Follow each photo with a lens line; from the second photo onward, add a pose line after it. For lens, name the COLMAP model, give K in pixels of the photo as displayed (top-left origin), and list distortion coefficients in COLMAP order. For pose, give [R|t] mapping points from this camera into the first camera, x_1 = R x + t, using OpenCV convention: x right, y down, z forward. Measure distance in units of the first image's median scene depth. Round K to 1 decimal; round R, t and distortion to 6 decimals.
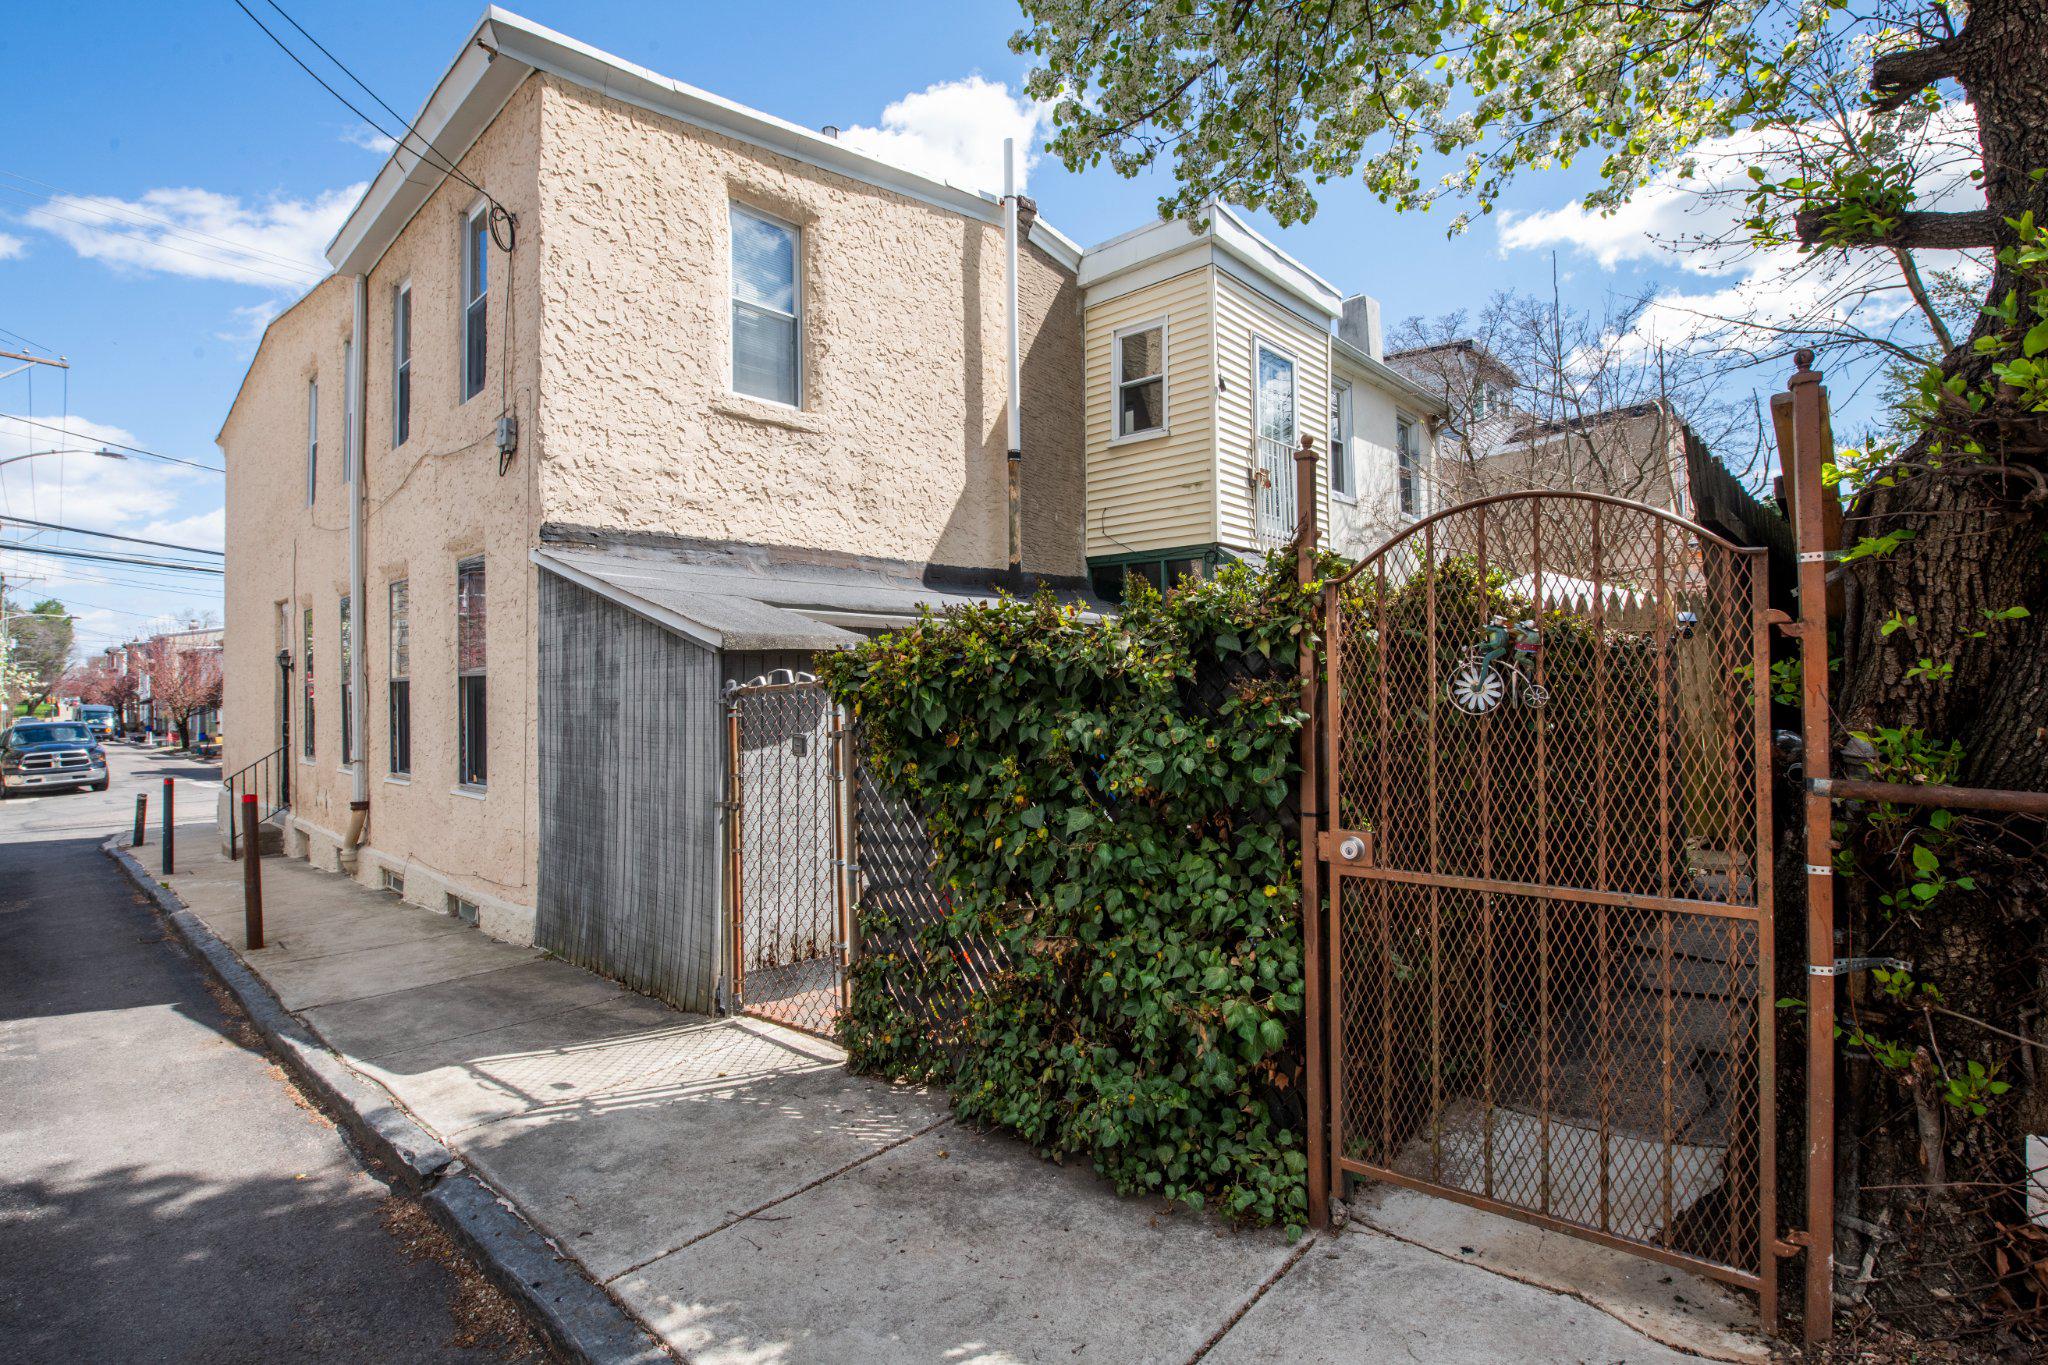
lens RADIAL K [[1036.1, 0, 1020.9], [0, 1036.1, 680.5], [0, 0, 1]] dist [-0.013440, -0.001494]
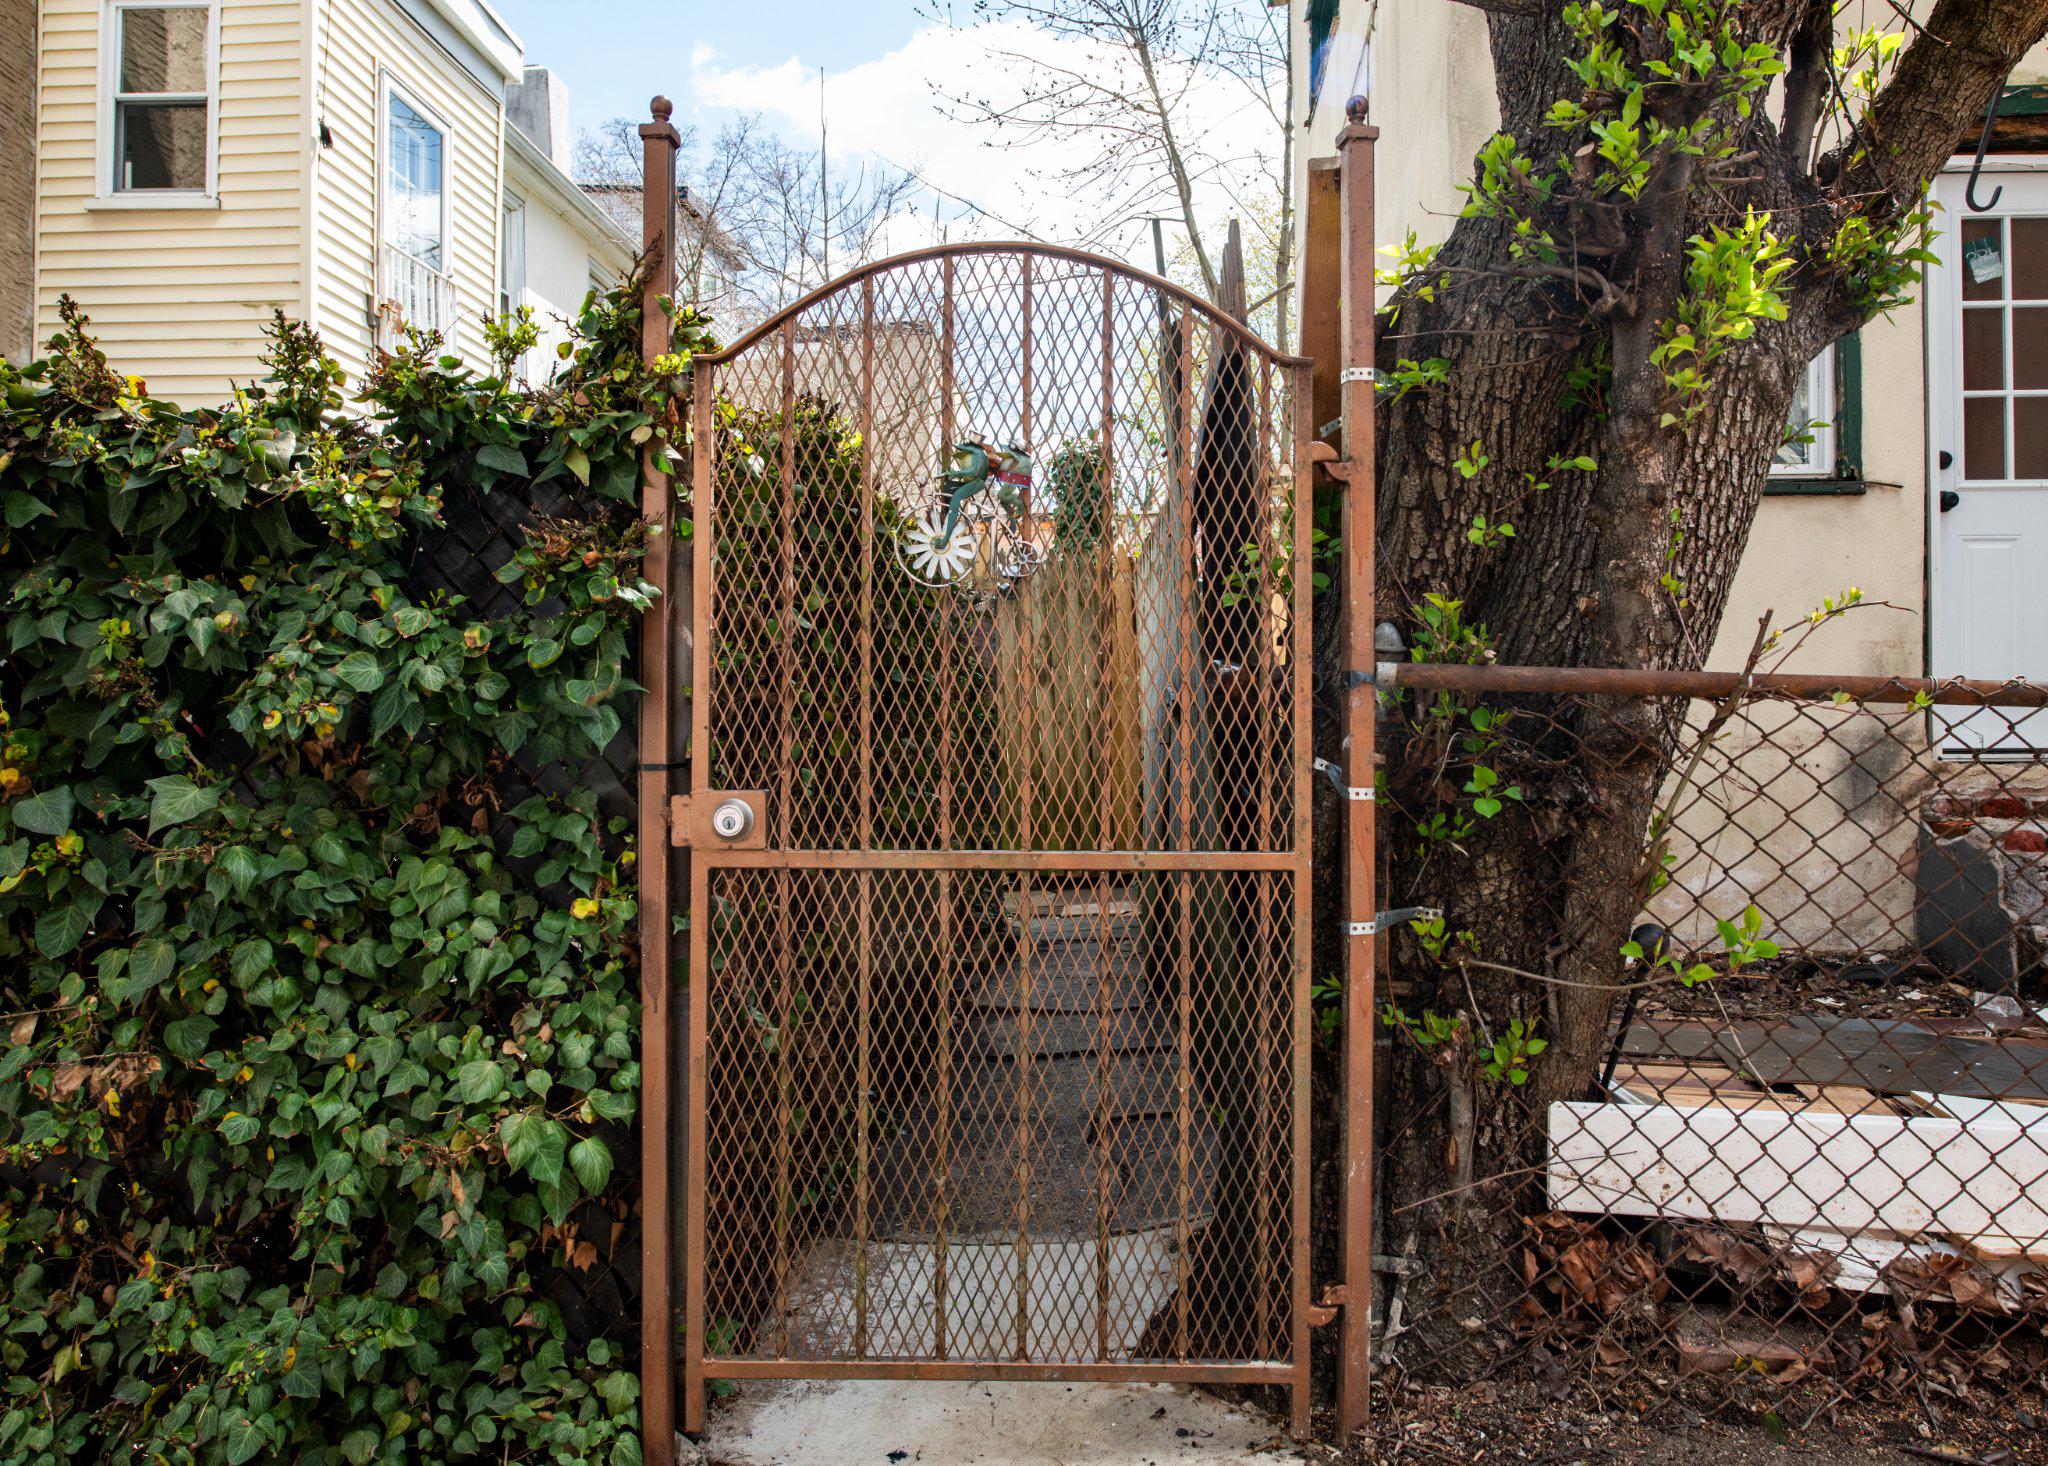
lens RADIAL K [[1557.1, 0, 1020.6], [0, 1557.1, 732.1], [0, 0, 1]] dist [-0.000134, 0.000266]
pose [[0.779527, 0.010646, 0.626279, -0.095923], [-0.007438, 0.999942, -0.007739, 0.109502], [-0.626325, 0.001374, 0.779561, 0.195445]]
